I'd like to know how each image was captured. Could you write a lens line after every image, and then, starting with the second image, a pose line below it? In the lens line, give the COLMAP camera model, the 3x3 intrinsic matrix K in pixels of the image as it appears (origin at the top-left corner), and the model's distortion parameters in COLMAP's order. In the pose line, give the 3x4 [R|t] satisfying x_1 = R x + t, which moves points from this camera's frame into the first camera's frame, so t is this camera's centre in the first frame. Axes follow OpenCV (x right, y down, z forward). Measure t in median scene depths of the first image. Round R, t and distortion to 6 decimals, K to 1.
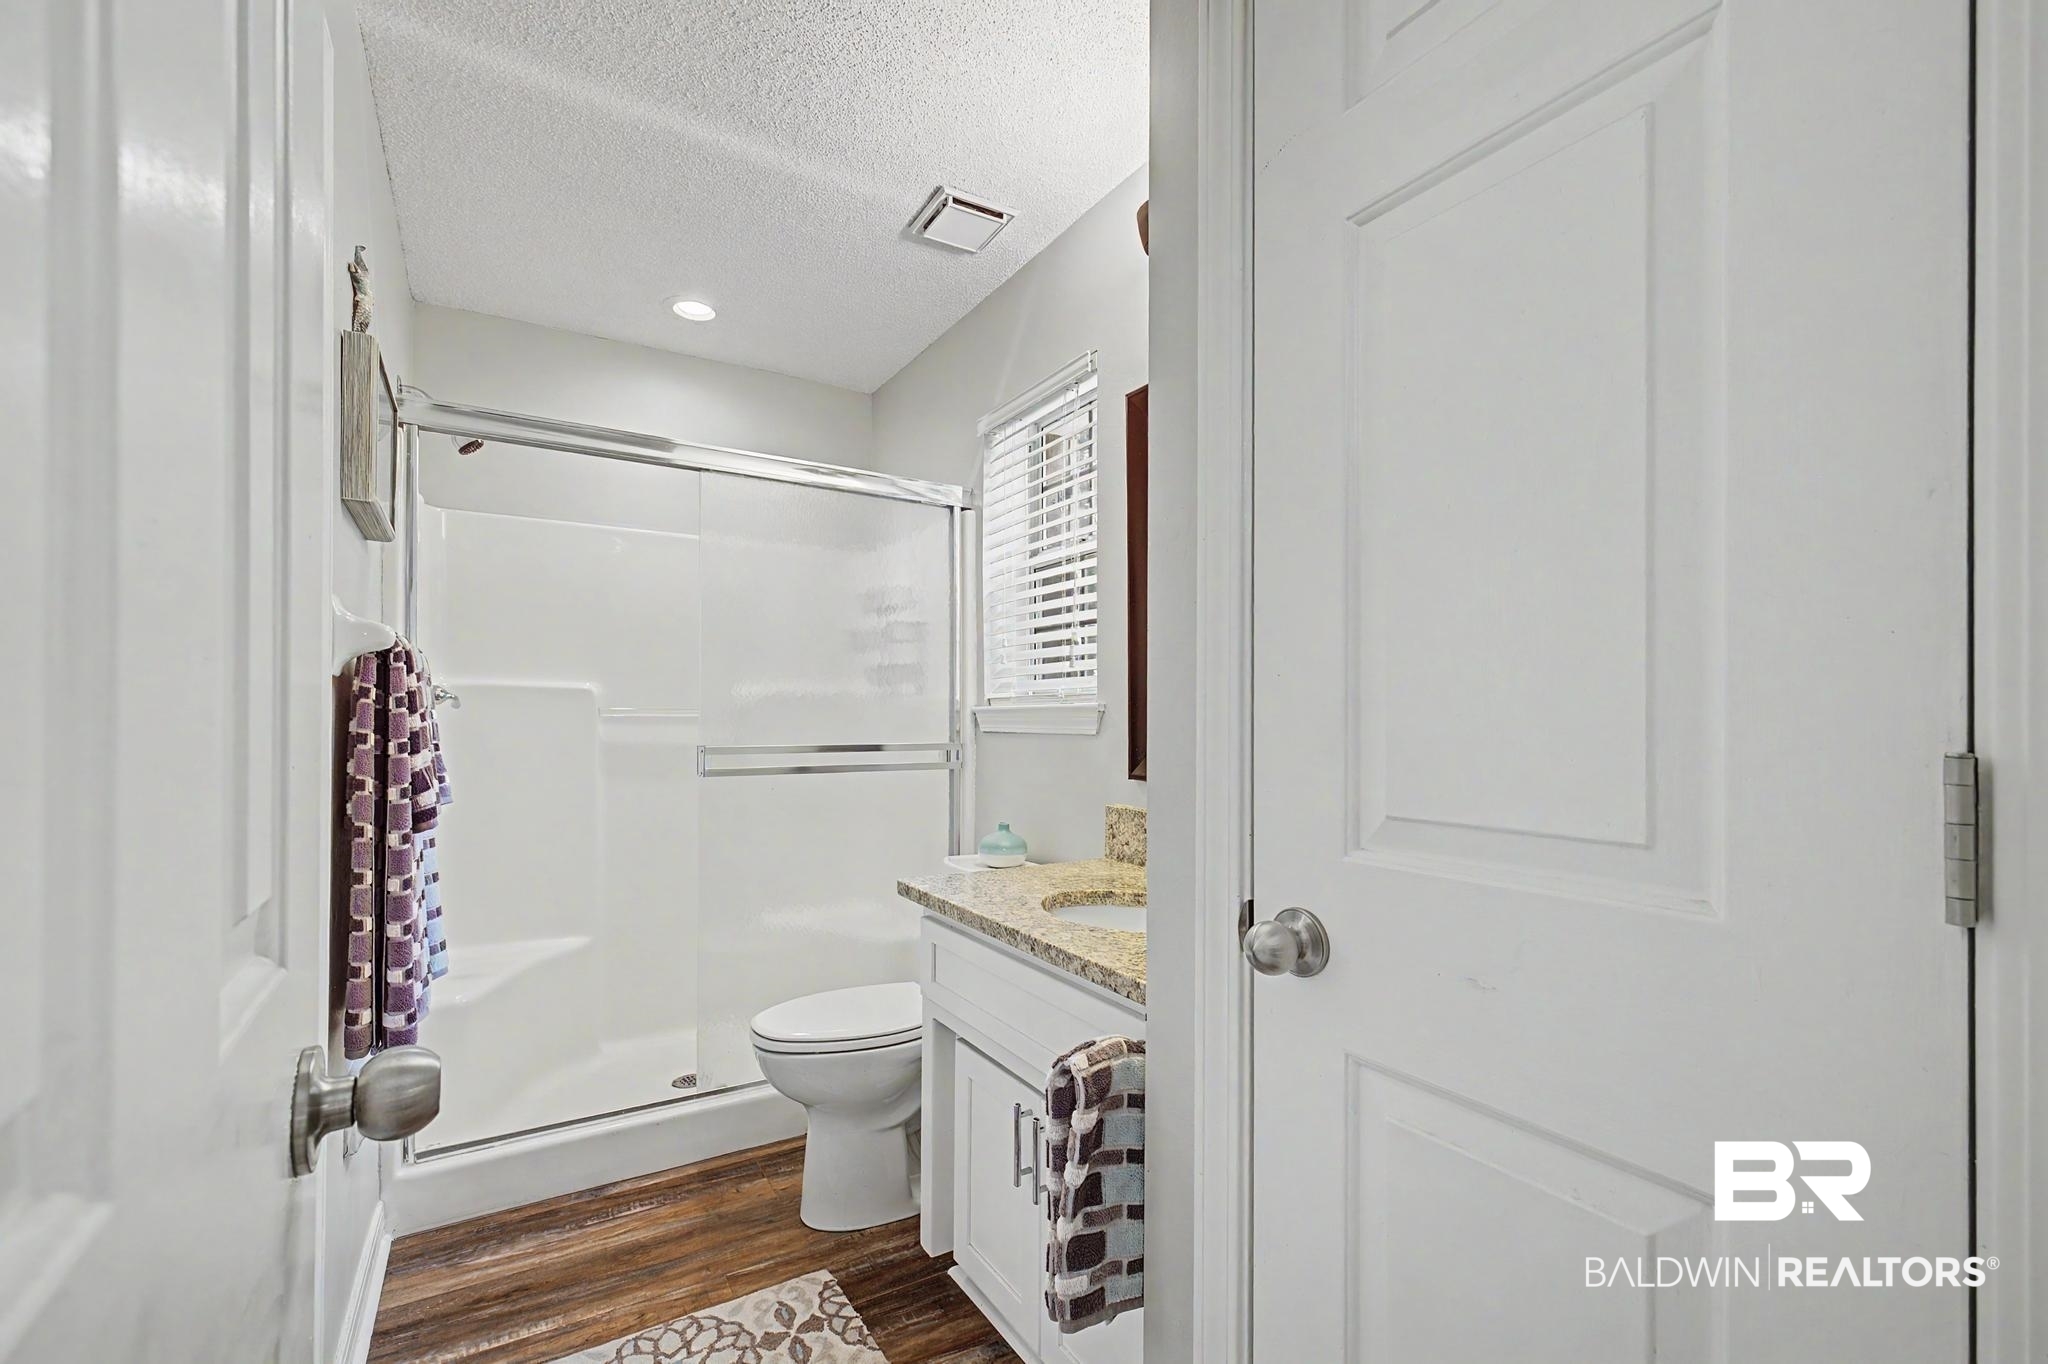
lens RADIAL K [[864.4, 0, 1016.4], [0, 864.4, 700.2], [0, 0, 1]] dist [0.004412, 0.000295]
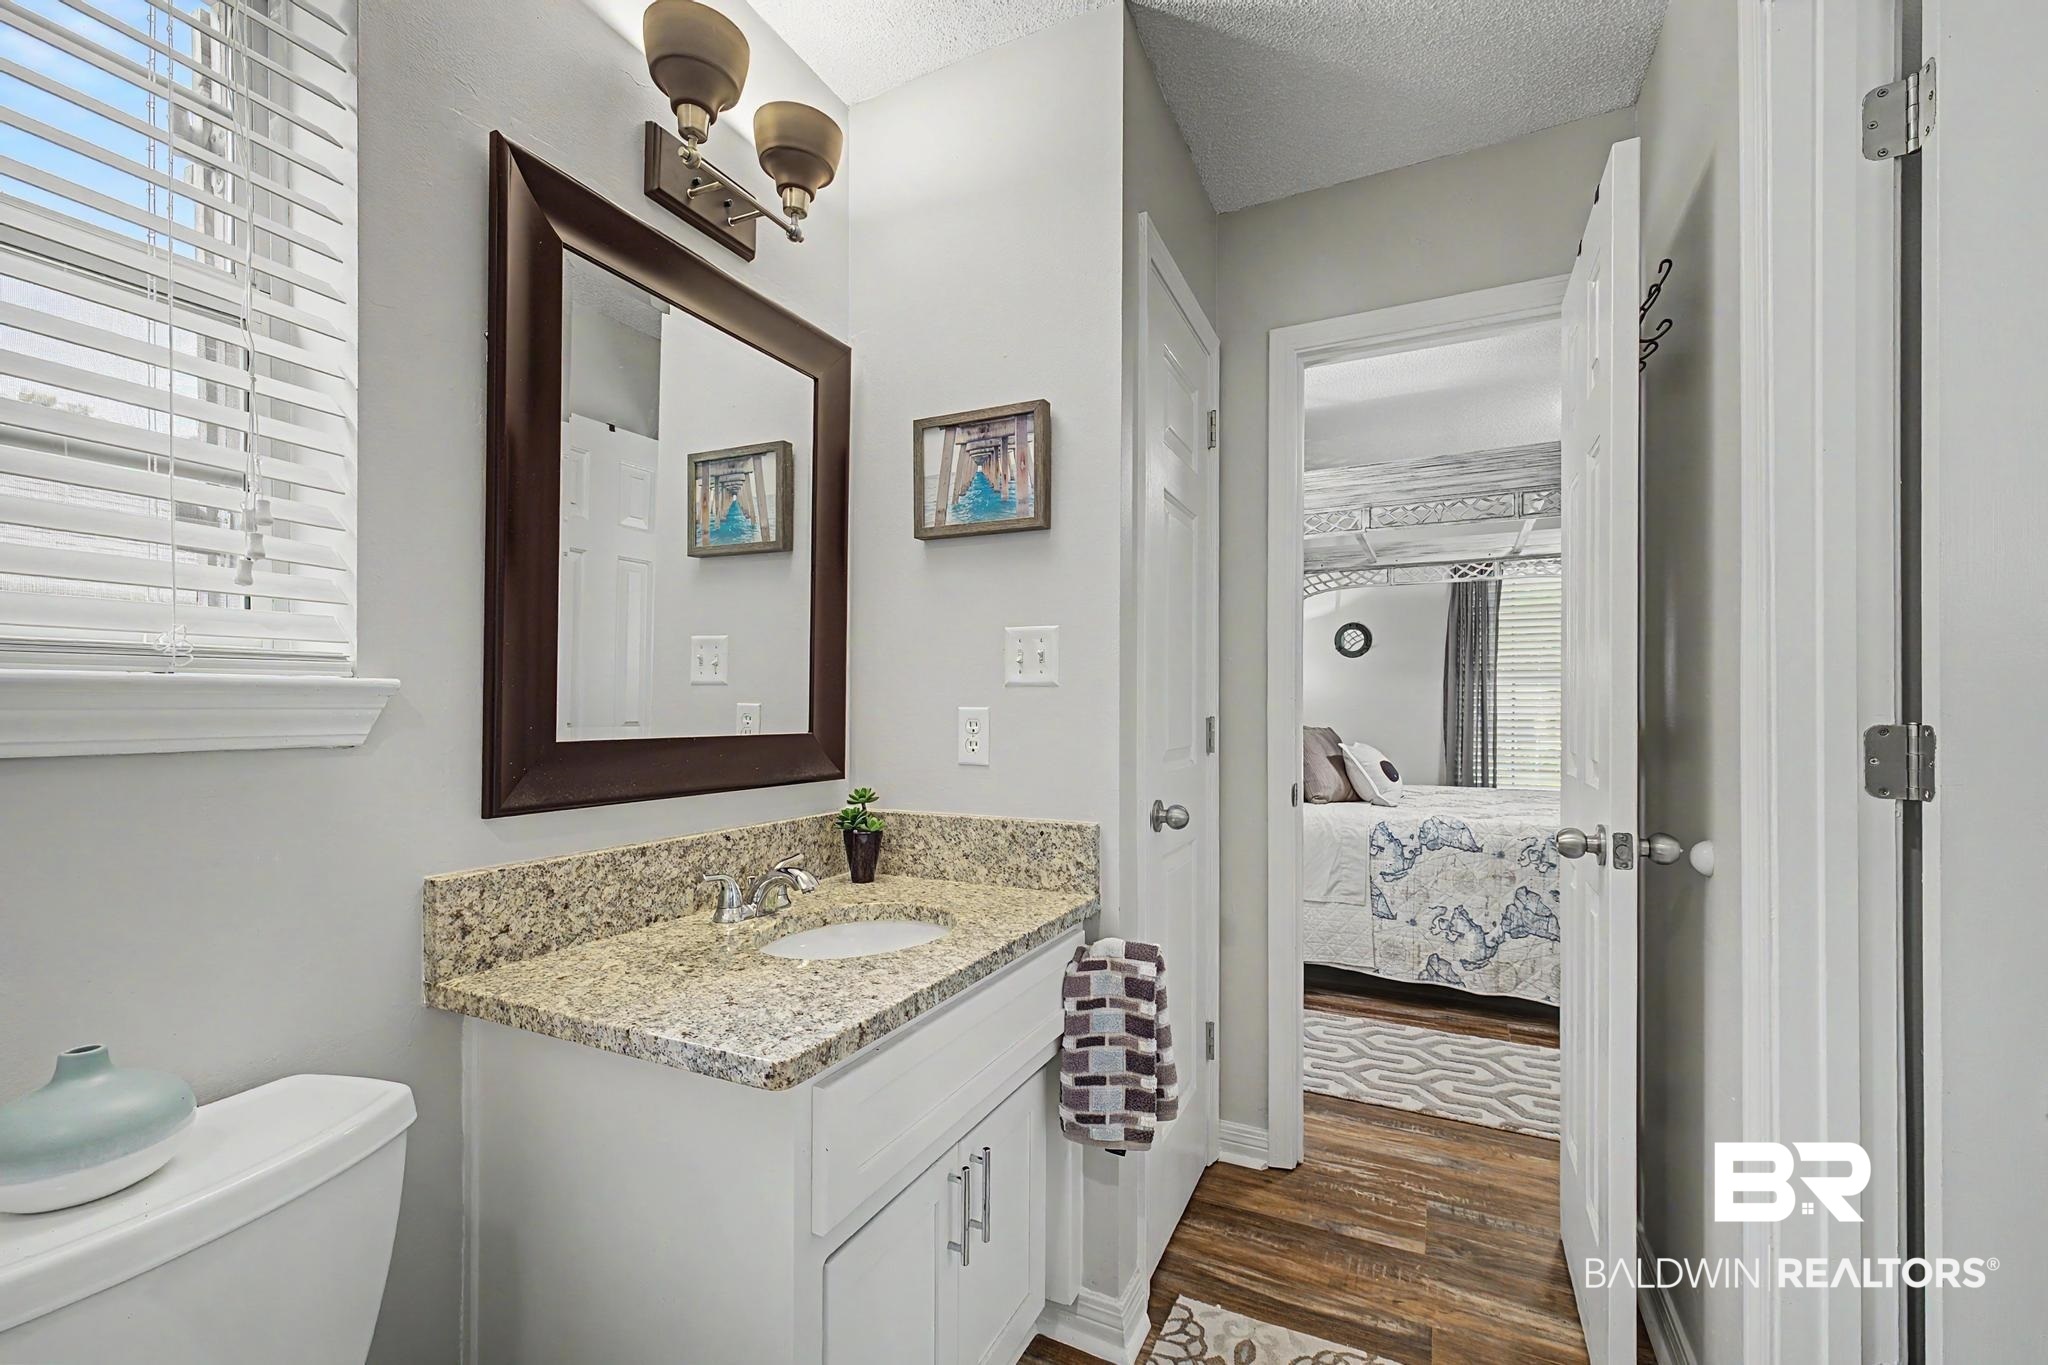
lens RADIAL K [[864.4, 0, 1015.0], [0, 864.4, 694.3], [0, 0, 1]] dist [0.004412, 0.000295]
pose [[-0.536716, 0.008668, 0.843719, -0.549794], [-0.010687, 0.999797, -0.017070, 0.013056], [-0.843696, -0.018178, -0.536514, 1.024155]]
